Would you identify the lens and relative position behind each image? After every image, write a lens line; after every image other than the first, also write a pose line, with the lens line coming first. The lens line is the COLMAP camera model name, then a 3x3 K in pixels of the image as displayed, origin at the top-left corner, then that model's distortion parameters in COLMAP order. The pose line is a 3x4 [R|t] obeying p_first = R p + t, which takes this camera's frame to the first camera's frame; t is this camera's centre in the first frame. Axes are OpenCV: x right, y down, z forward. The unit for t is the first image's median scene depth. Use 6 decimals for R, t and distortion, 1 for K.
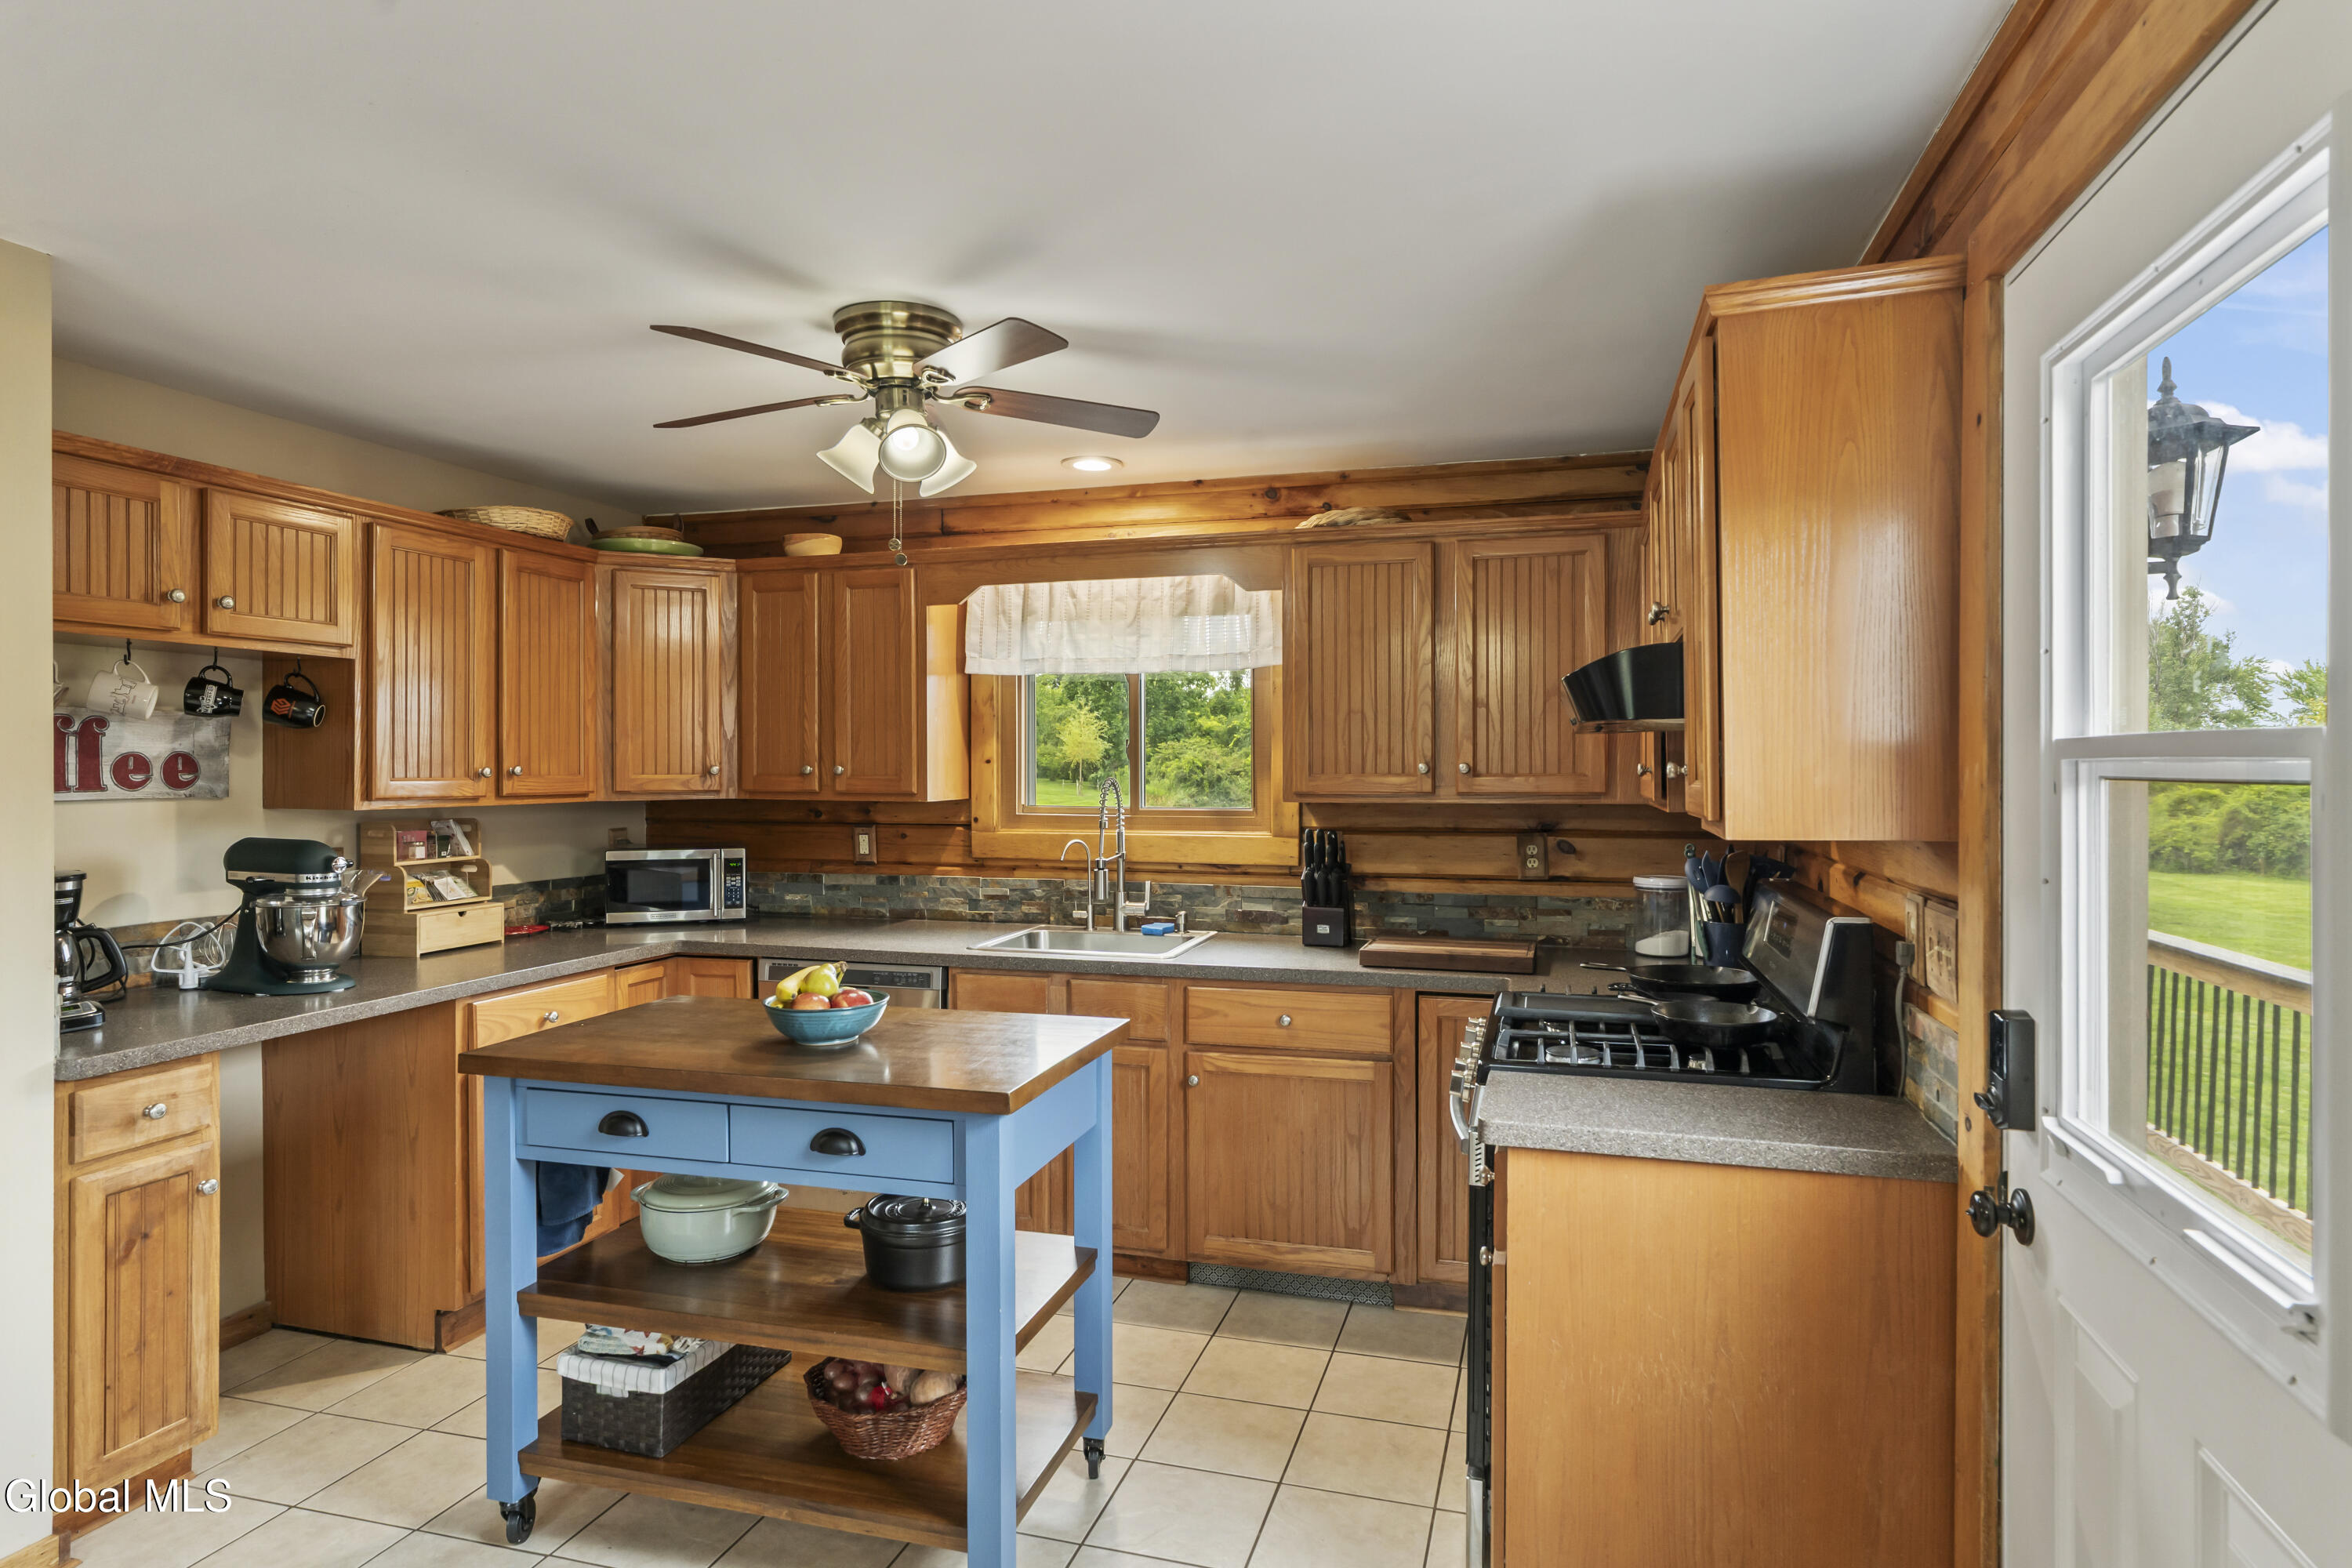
lens RADIAL K [[1314.2, 0, 1139.3], [0, 1314.2, 775.4], [0, 0, 1]] dist [-0.000395, 0.000199]
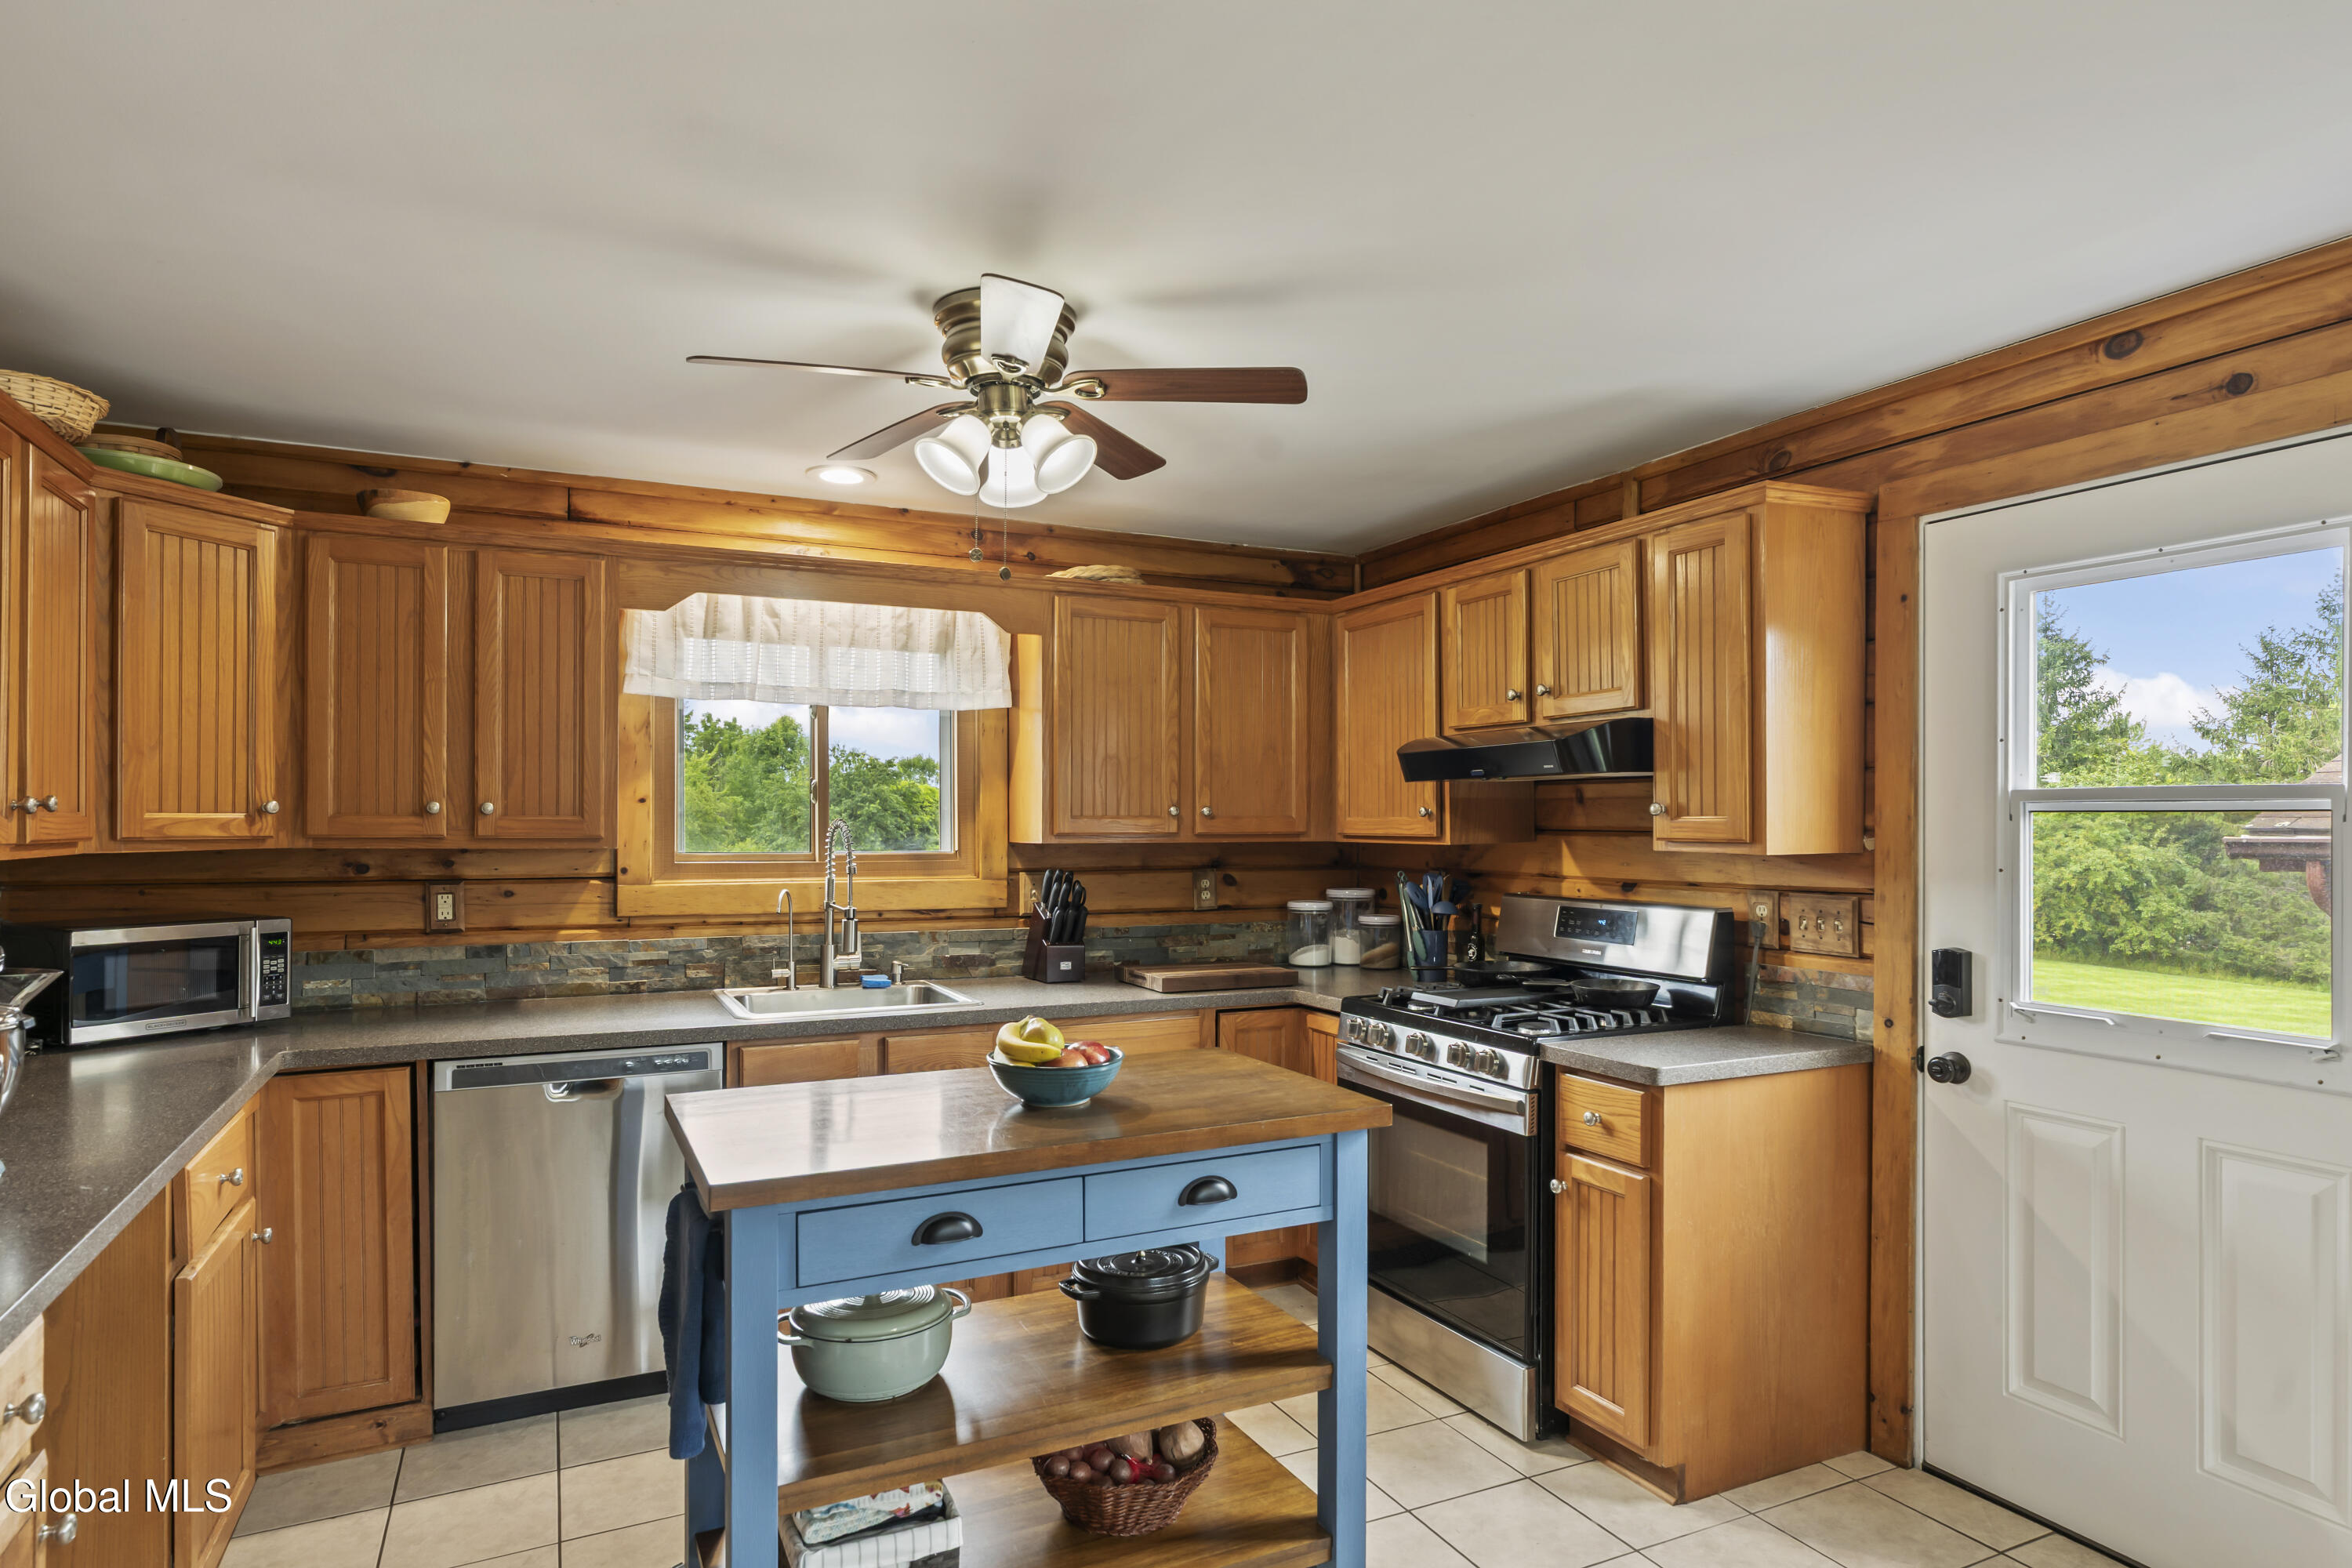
lens RADIAL K [[1317.1, 0, 1205.5], [0, 1317.1, 821.7], [0, 0, 1]] dist [-0.000050, 0.000233]
pose [[0.728535, 0.002154, 0.685005, -0.505484], [0.001373, 0.999988, -0.004605, 0.008645], [-0.685007, 0.004295, 0.728524, 0.171914]]
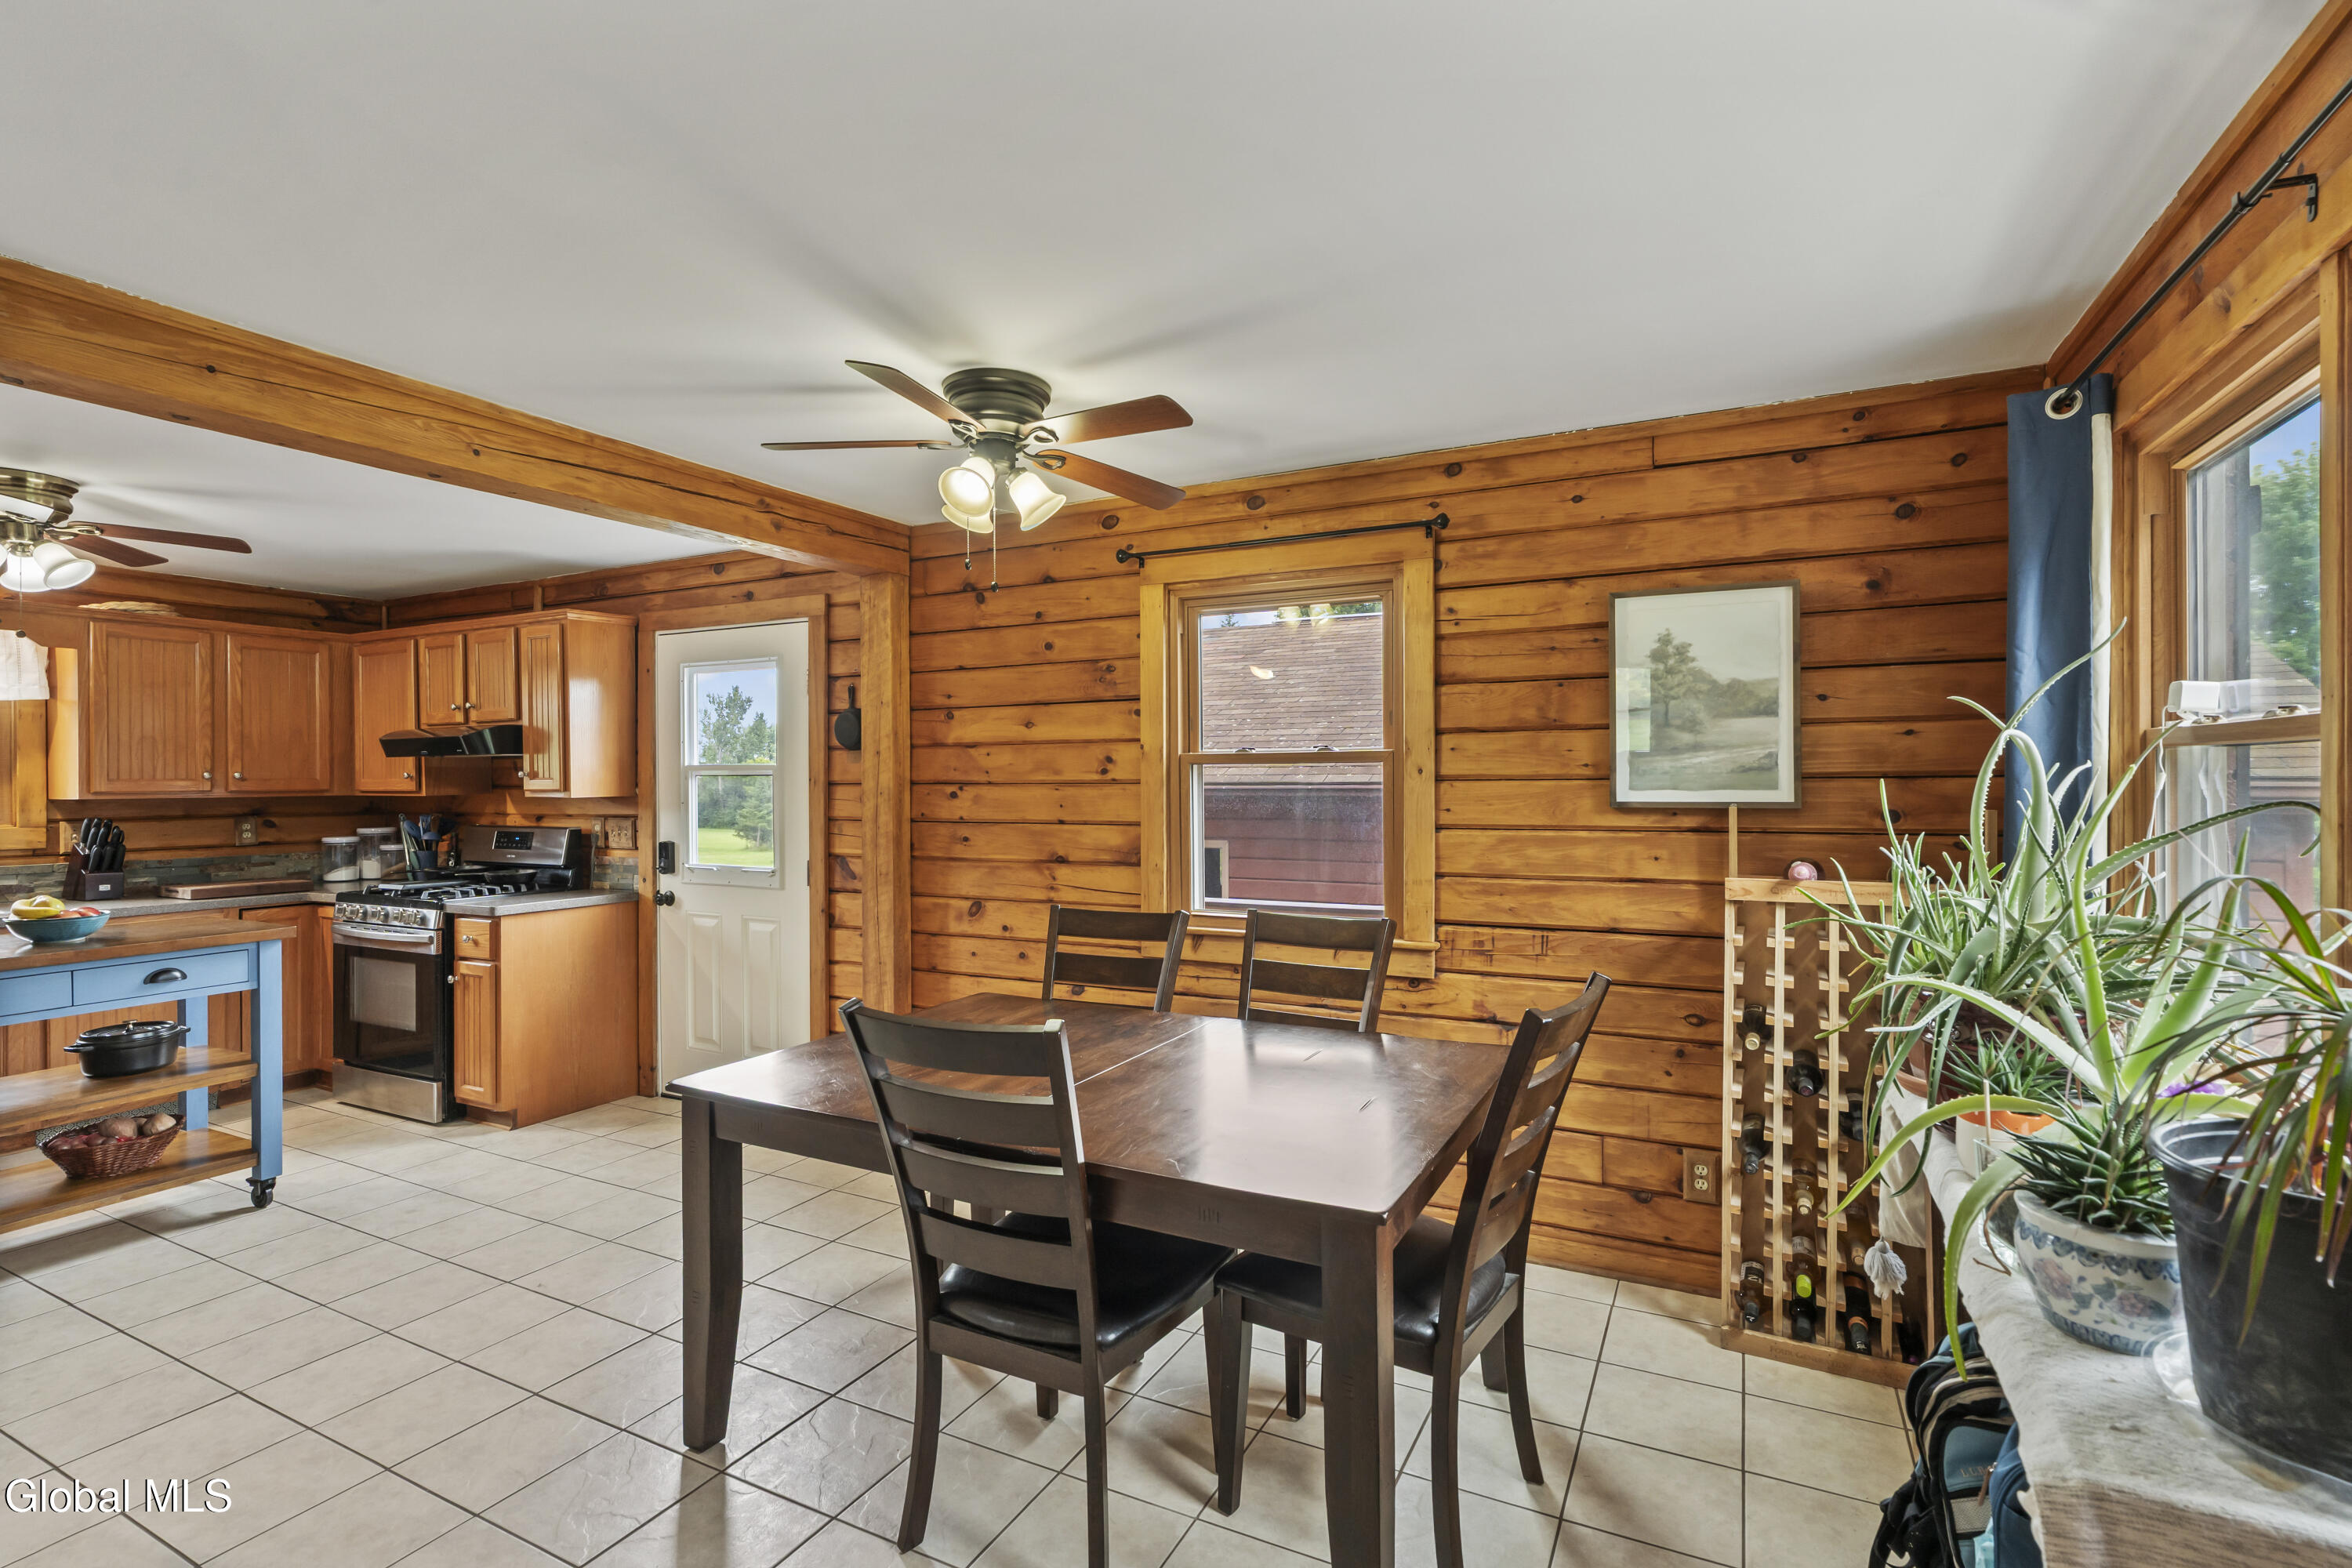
lens RADIAL K [[1102.3, 0, 1170.2], [0, 1102.3, 779.8], [0, 0, 1]] dist [-0.004156, 0.000529]
pose [[0.194911, -0.001373, 0.980820, -0.831174], [0.009702, 0.999953, -0.000528, 0.011587], [-0.980773, 0.009619, 0.194915, -0.384679]]
